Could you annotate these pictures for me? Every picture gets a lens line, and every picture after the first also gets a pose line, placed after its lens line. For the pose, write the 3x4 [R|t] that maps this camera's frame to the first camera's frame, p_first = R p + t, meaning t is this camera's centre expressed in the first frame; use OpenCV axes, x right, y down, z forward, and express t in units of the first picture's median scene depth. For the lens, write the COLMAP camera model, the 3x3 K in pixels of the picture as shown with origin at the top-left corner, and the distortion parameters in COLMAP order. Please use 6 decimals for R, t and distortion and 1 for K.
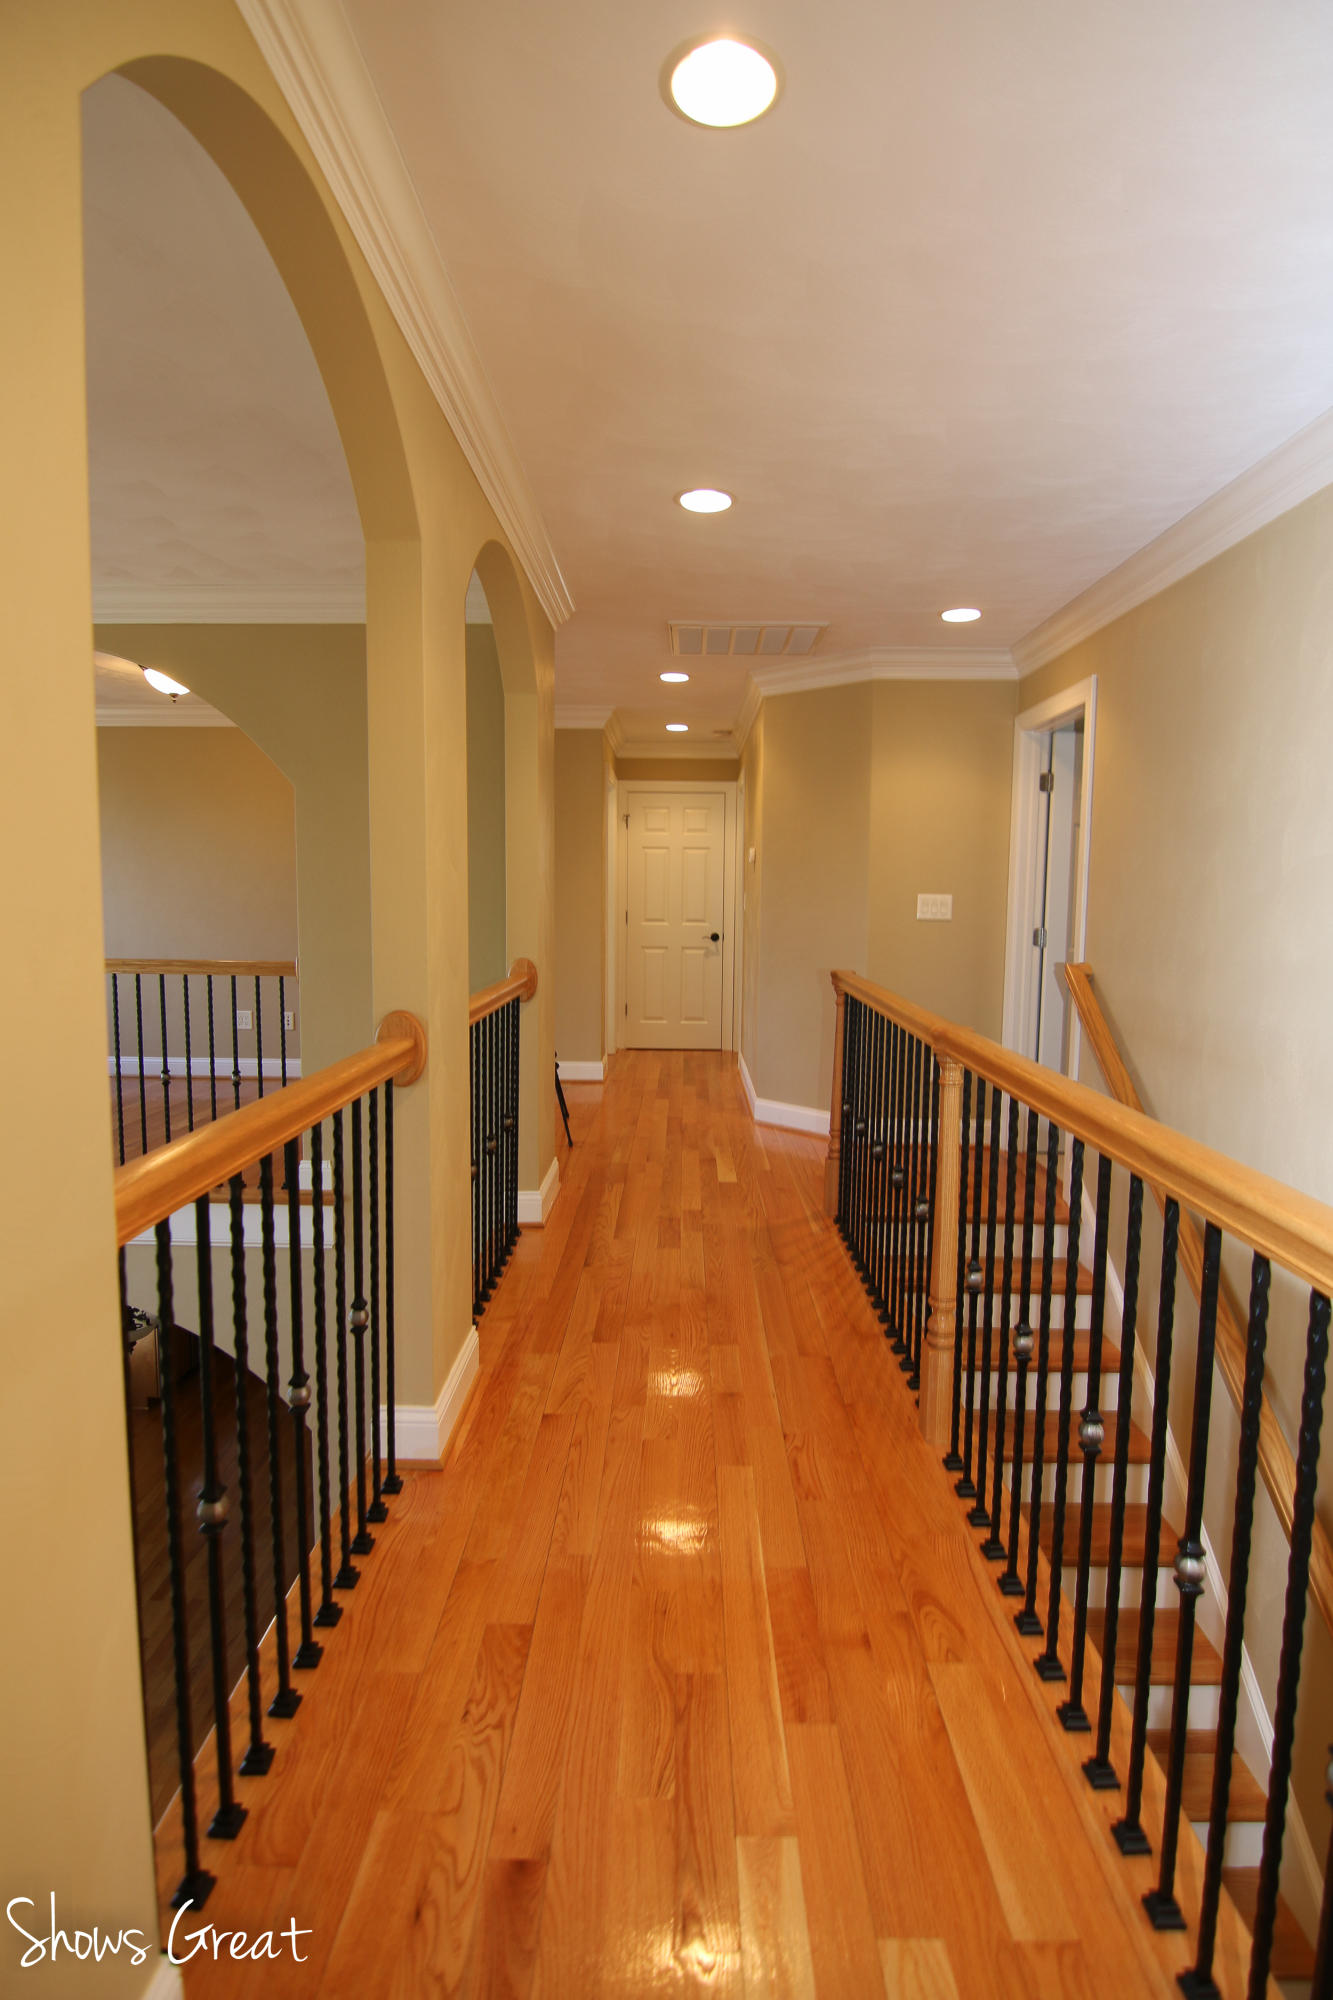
lens RADIAL K [[1025.1, 0, 658.9], [0, 1025.1, 996.5], [0, 0, 1]] dist [-0.021310, -0.000410]
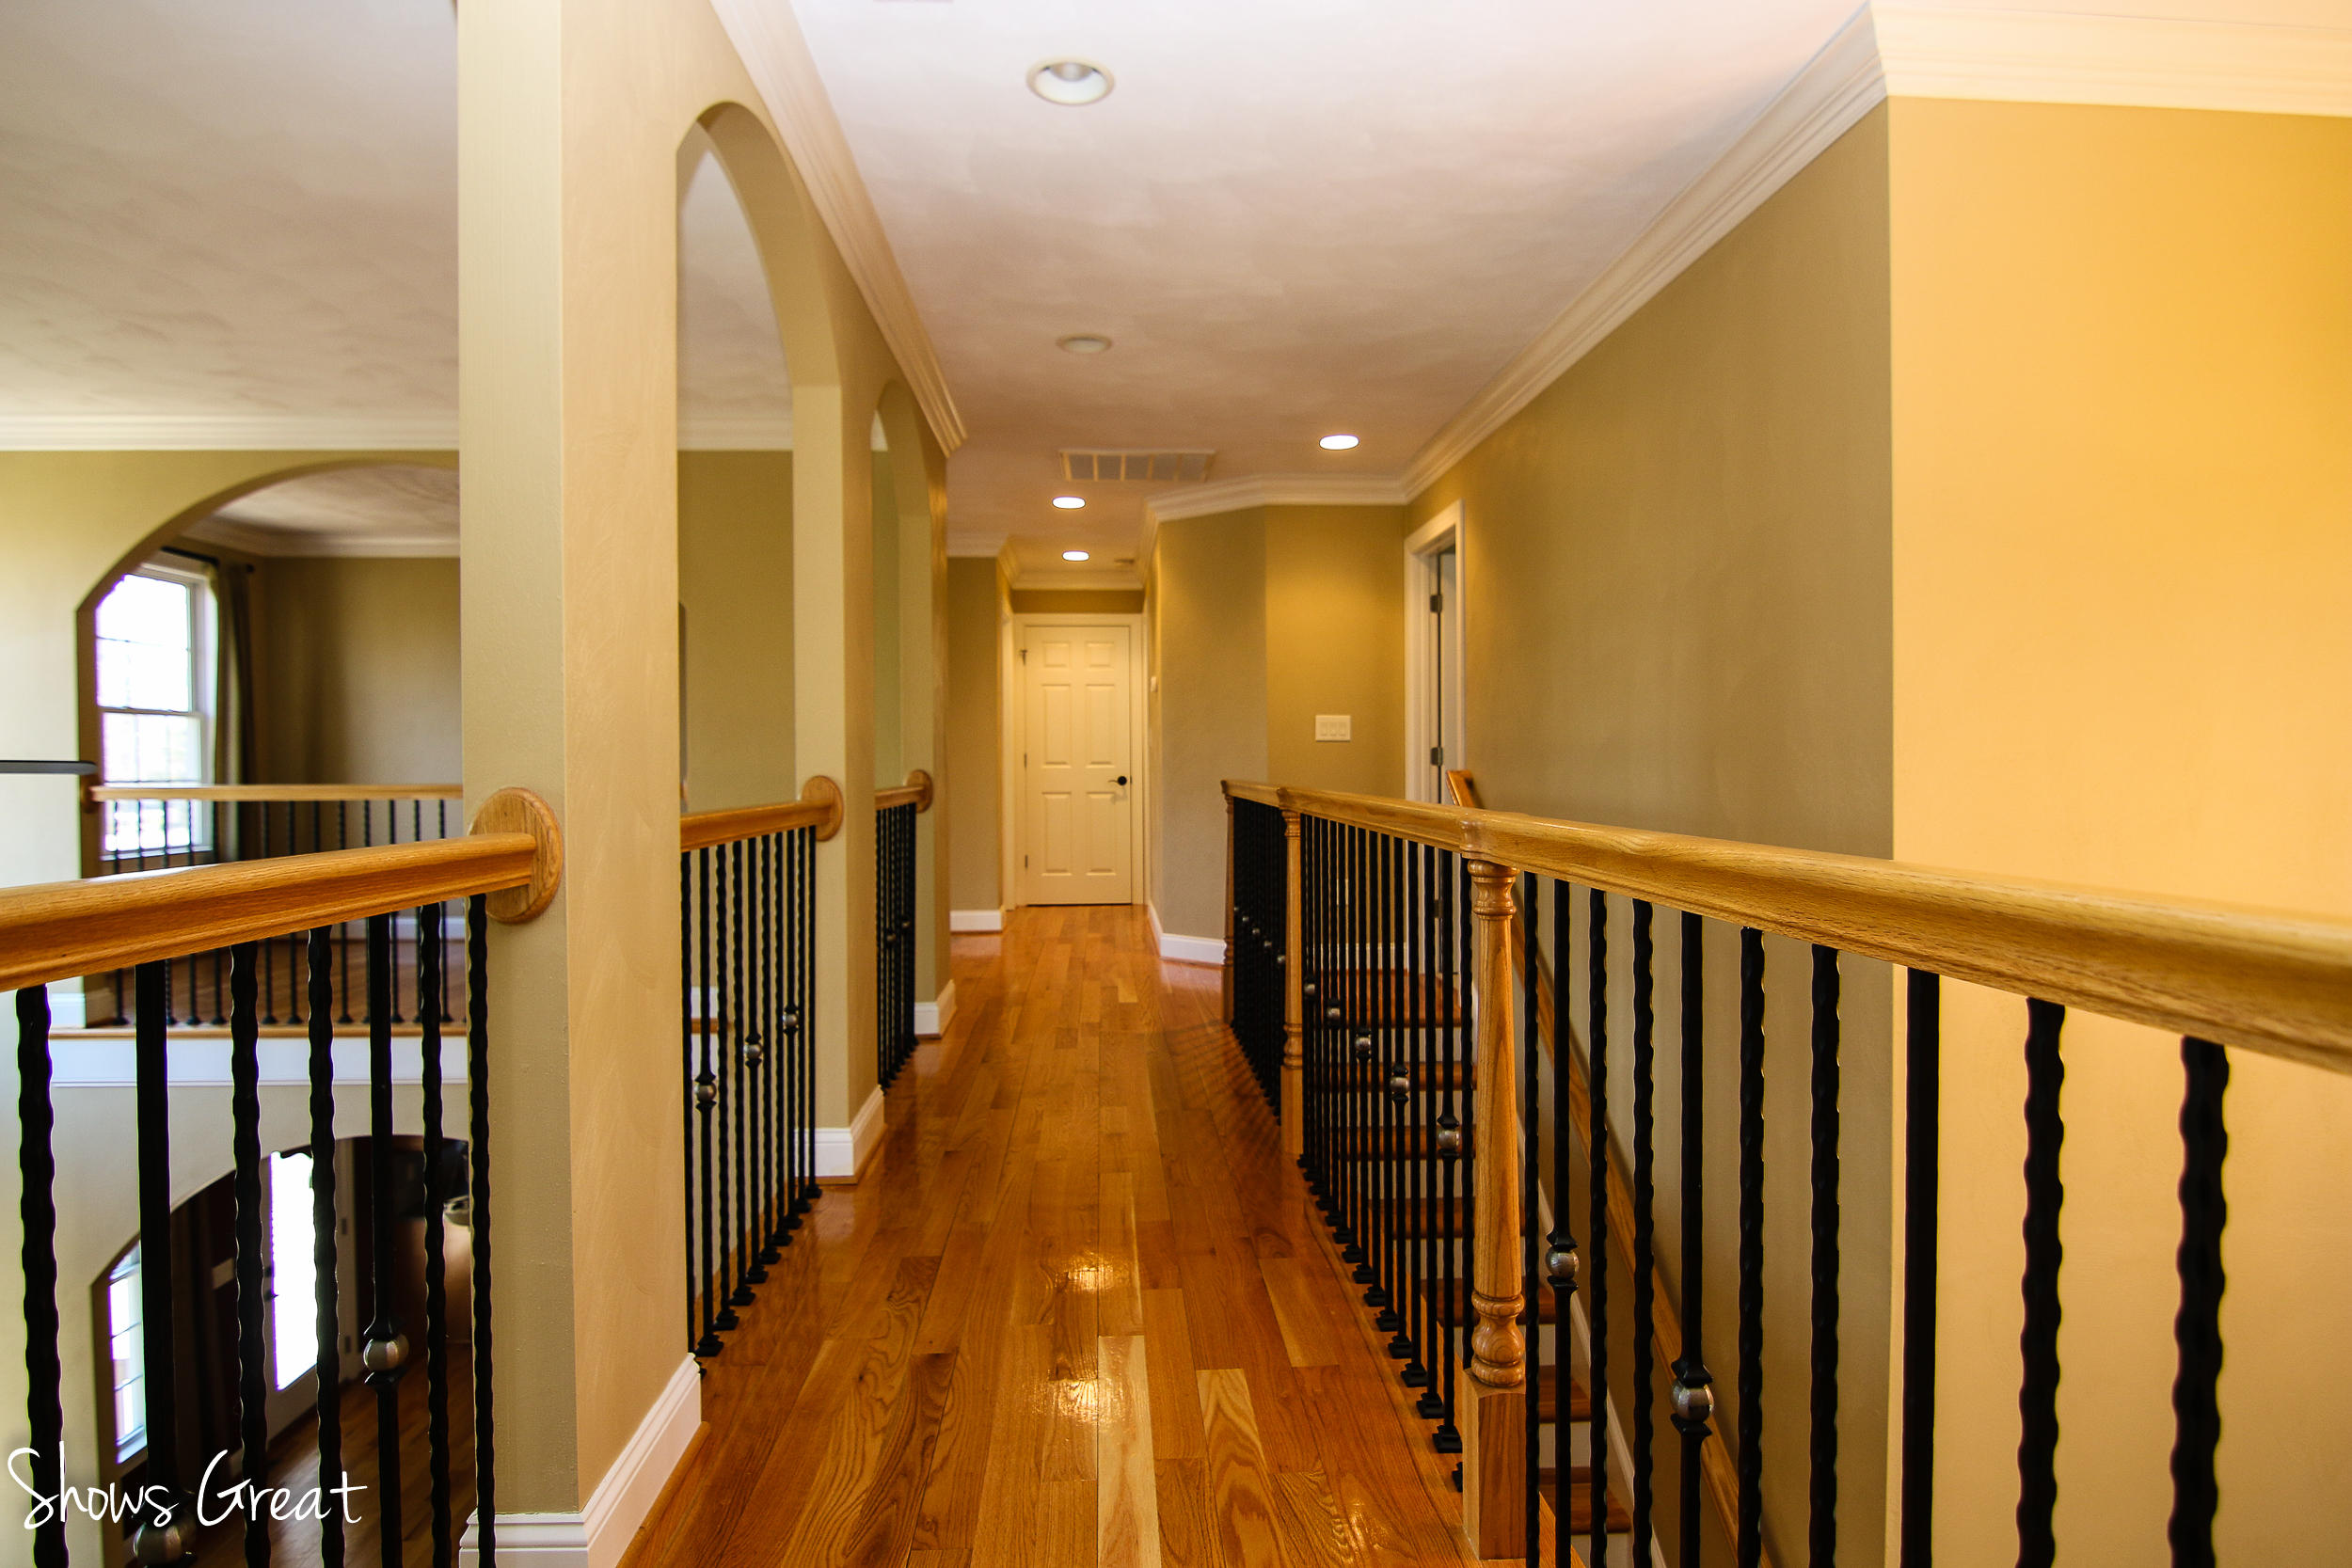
lens RADIAL K [[1255.7, 0, 1183.1], [0, 1255.7, 782.7], [0, 0, 1]] dist [-0.024325, 0.000465]
pose [[0.995911, -0.018700, 0.088387, 0.019928], [0.026211, 0.996071, -0.084594, 0.087304], [-0.086458, 0.086565, 0.992488, -0.260349]]
